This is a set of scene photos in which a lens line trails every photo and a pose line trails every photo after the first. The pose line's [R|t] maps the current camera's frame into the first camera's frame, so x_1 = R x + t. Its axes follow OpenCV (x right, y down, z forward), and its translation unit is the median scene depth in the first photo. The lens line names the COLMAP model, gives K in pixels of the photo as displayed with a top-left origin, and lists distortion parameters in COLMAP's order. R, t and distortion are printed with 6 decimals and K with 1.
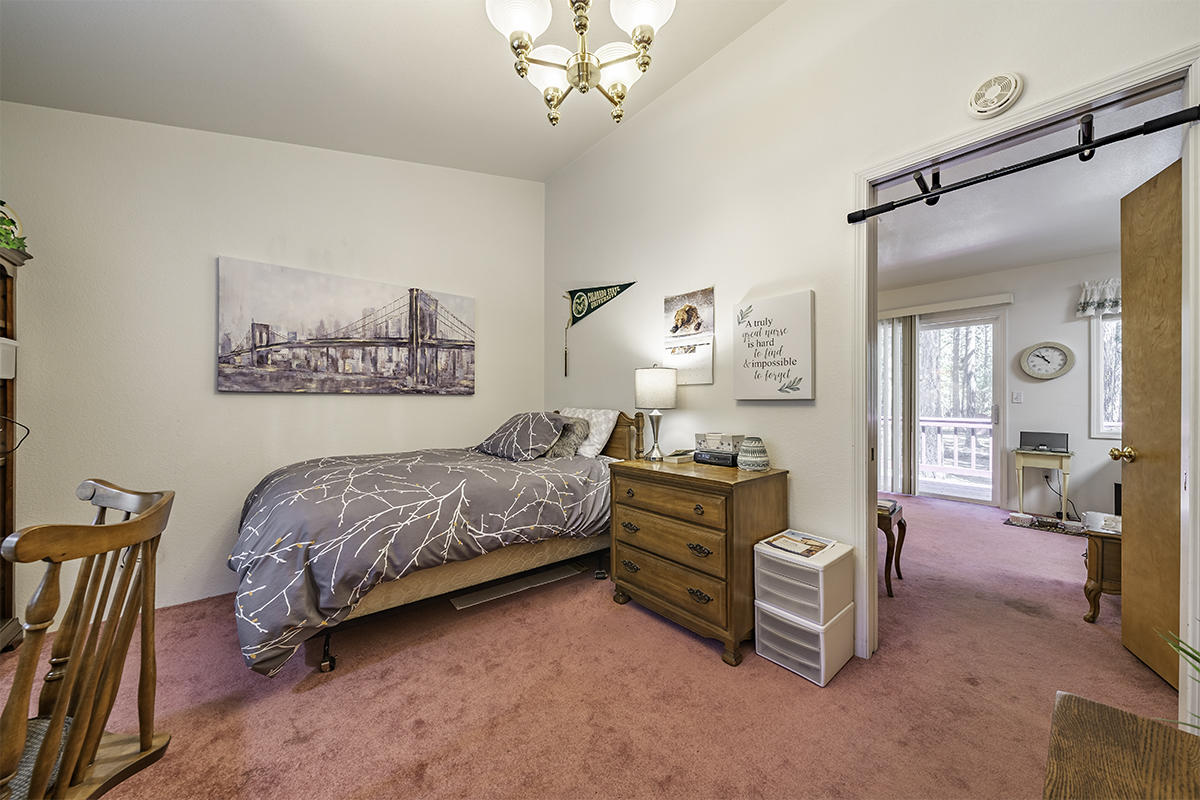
lens RADIAL K [[418.8, 0, 599.8], [0, 418.8, 404.6], [0, 0, 1]] dist [-0.000580, -0.000088]
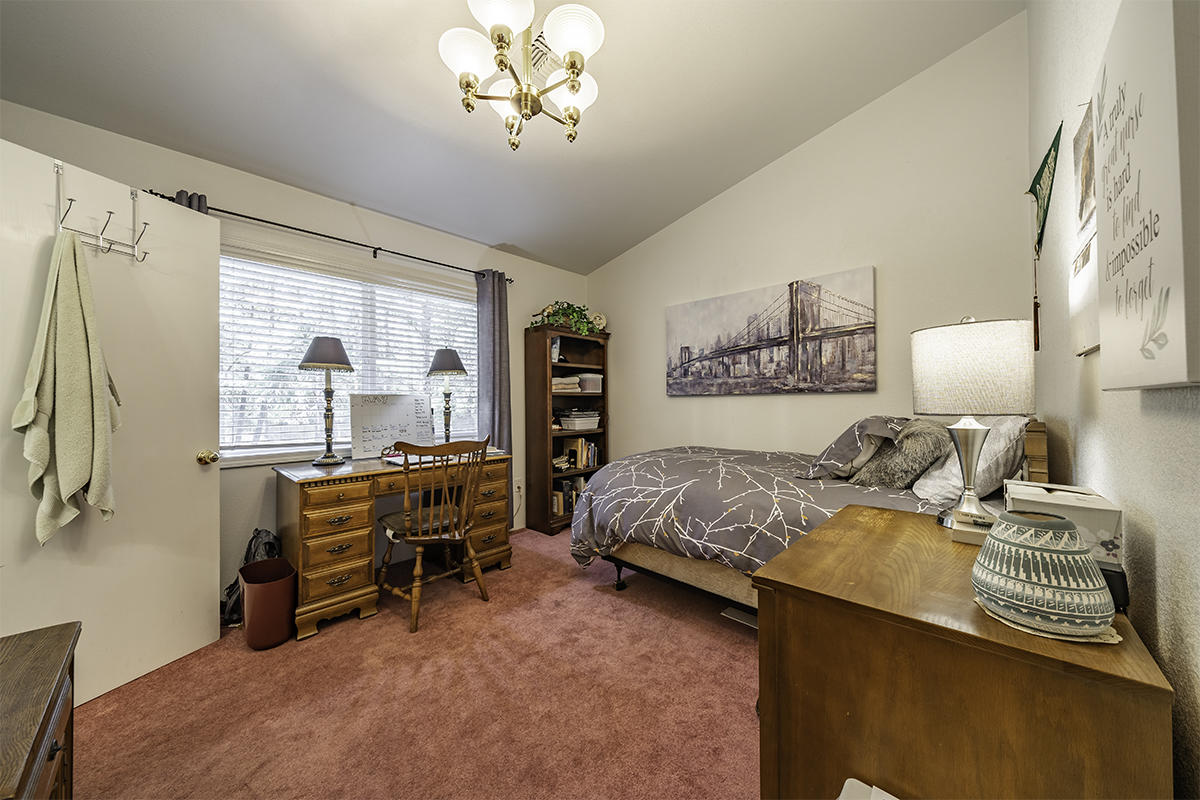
lens RADIAL K [[418.8, 0, 599.8], [0, 418.8, 404.6], [0, 0, 1]] dist [-0.000580, -0.000088]
pose [[0.104315, 0.002145, -0.994542, 0.504059], [0.003290, 0.999991, 0.002502, -0.003072], [0.994539, -0.003533, 0.104307, 0.513485]]
